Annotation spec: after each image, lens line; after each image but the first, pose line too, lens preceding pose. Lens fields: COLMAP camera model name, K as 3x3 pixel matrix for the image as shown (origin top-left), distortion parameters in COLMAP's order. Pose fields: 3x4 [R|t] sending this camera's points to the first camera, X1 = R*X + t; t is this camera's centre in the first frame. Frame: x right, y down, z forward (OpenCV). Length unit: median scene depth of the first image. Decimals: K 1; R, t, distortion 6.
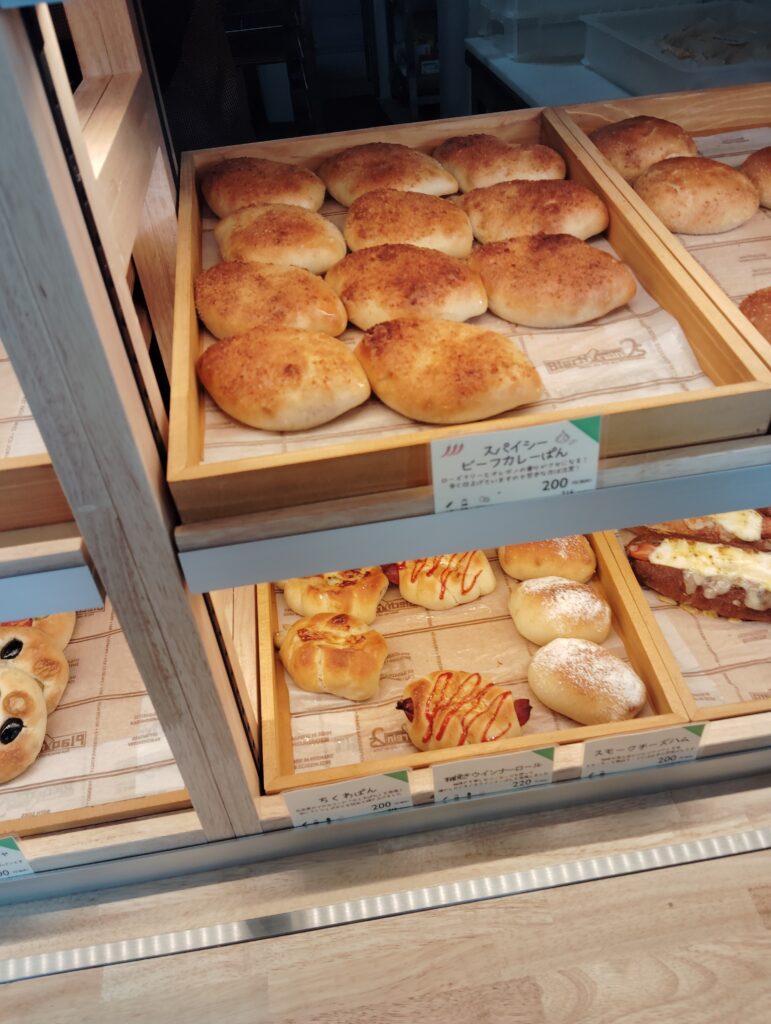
lens RADIAL K [[807.5, 0, 376.3], [0, 807.5, 495.2], [0, 0, 1]] dist [0.067217, -0.133804]
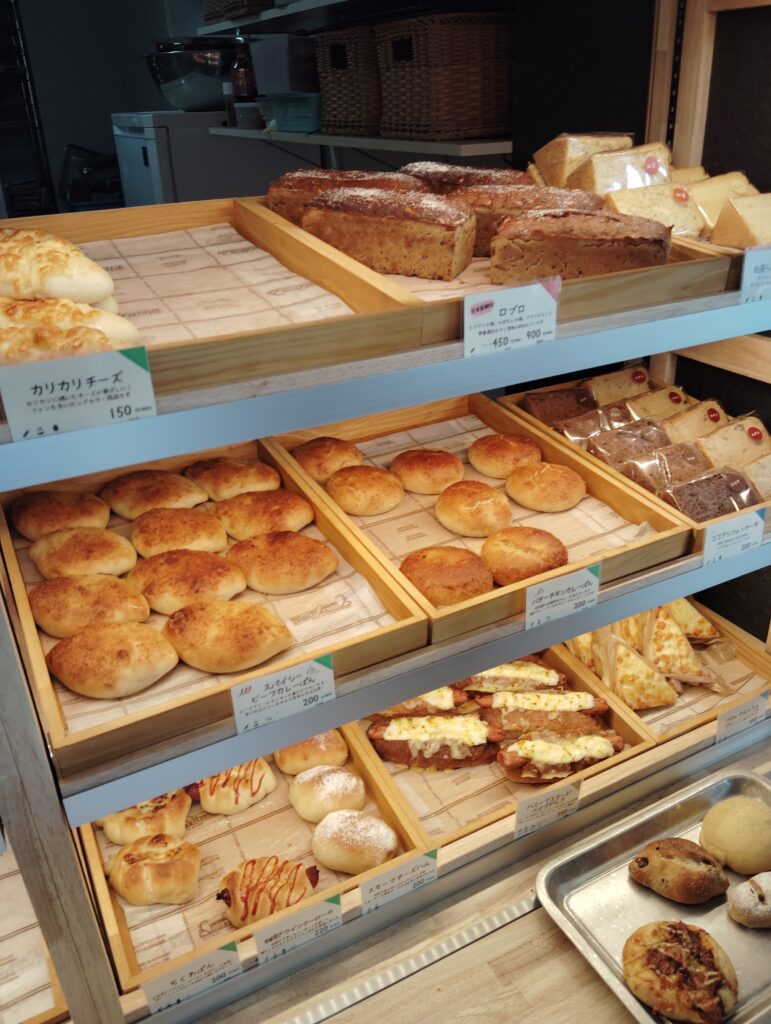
lens RADIAL K [[807.5, 0, 371.0], [0, 807.5, 513.1], [0, 0, 1]] dist [0.067217, -0.133804]
pose [[0.939914, -0.110434, 0.323056, -0.092797], [0.181527, 0.963054, -0.198933, -0.019520], [-0.289152, 0.245624, 0.925235, -0.389781]]
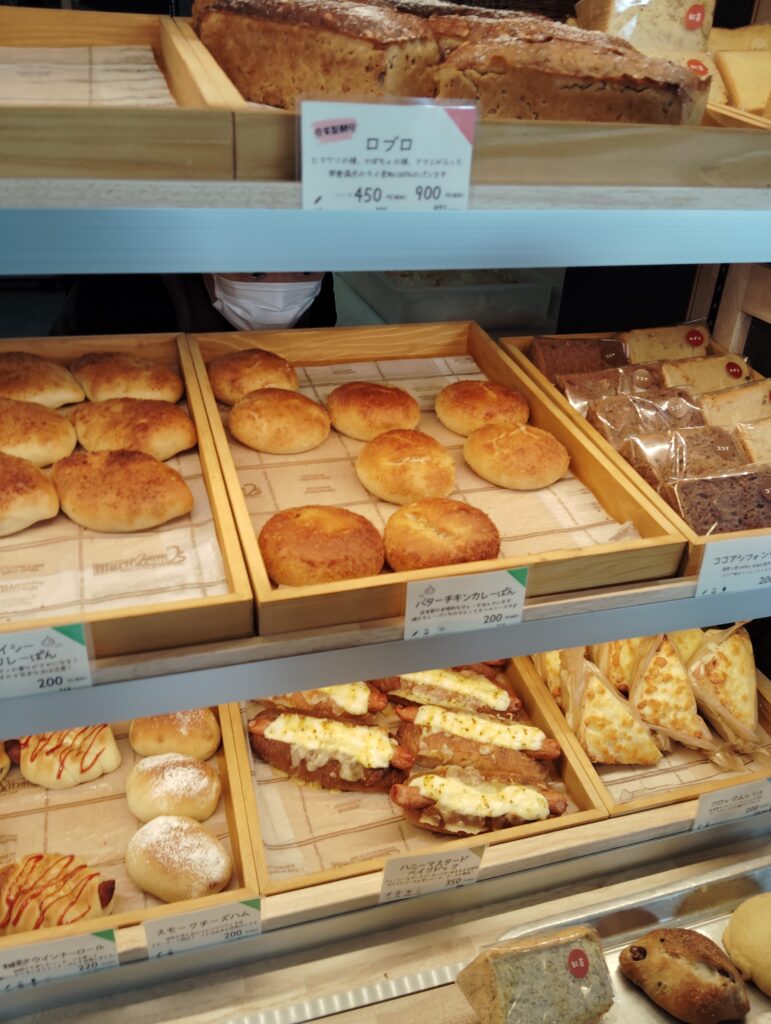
lens RADIAL K [[807.5, 0, 375.6], [0, 807.5, 508.0], [0, 0, 1]] dist [0.067217, -0.133804]
pose [[0.979239, 0.040054, 0.198712, 0.285792], [-0.006204, 0.985746, -0.168123, -0.042623], [-0.202614, 0.163400, 0.965530, -0.144283]]
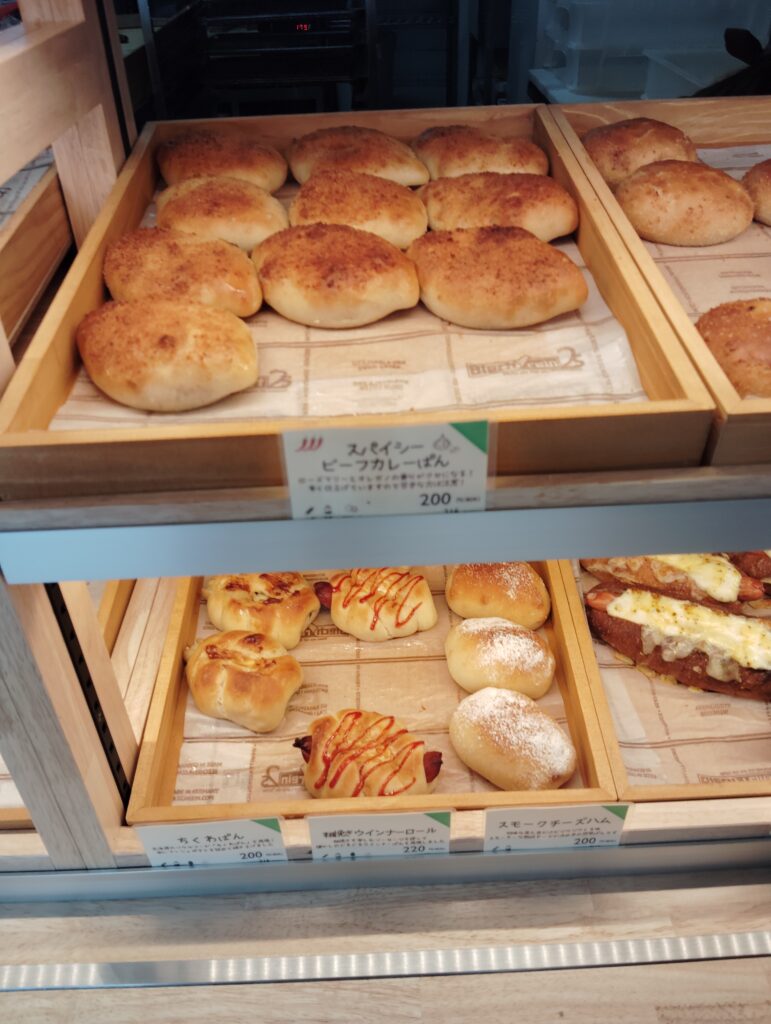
lens RADIAL K [[807.5, 0, 393.3], [0, 807.5, 499.7], [0, 0, 1]] dist [0.067217, -0.133804]
pose [[0.993748, 0.104327, -0.039762, 0.140481], [-0.105564, 0.993948, -0.030400, 0.011287], [0.036349, 0.034408, 0.998747, 0.107926]]
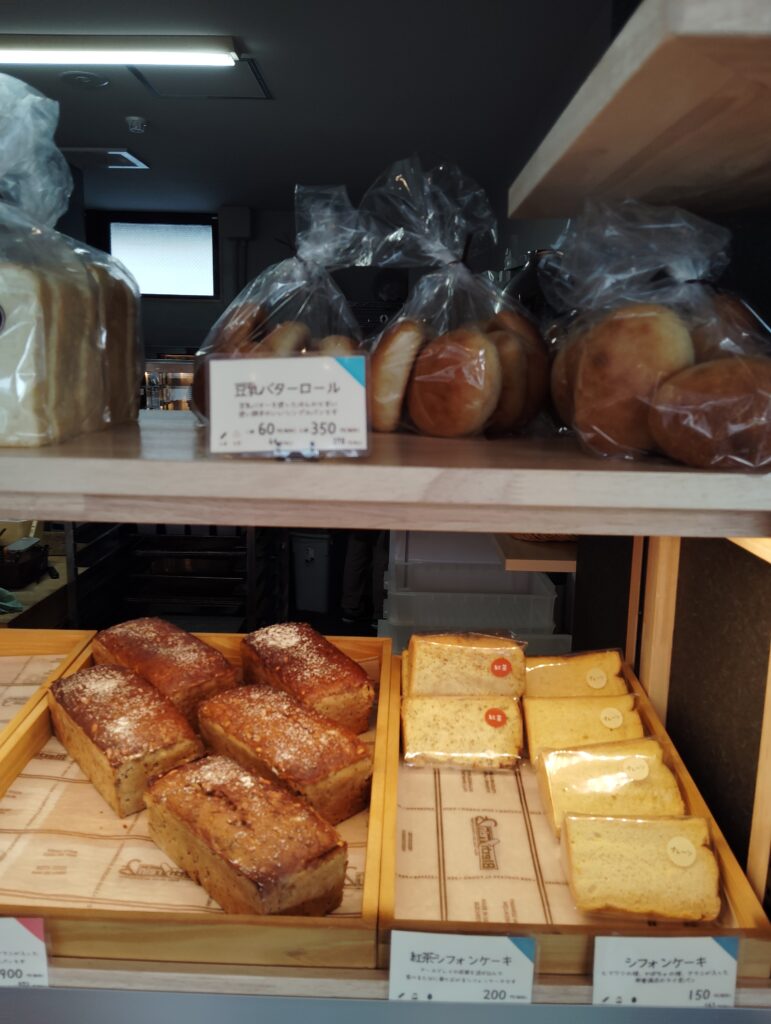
lens RADIAL K [[807.5, 0, 390.0], [0, 807.5, 507.5], [0, 0, 1]] dist [0.067217, -0.133804]
pose [[0.983295, 0.135147, -0.121926, 0.835555], [-0.176771, 0.868728, -0.462670, -0.488495], [0.043392, 0.476494, 0.878106, -0.458684]]
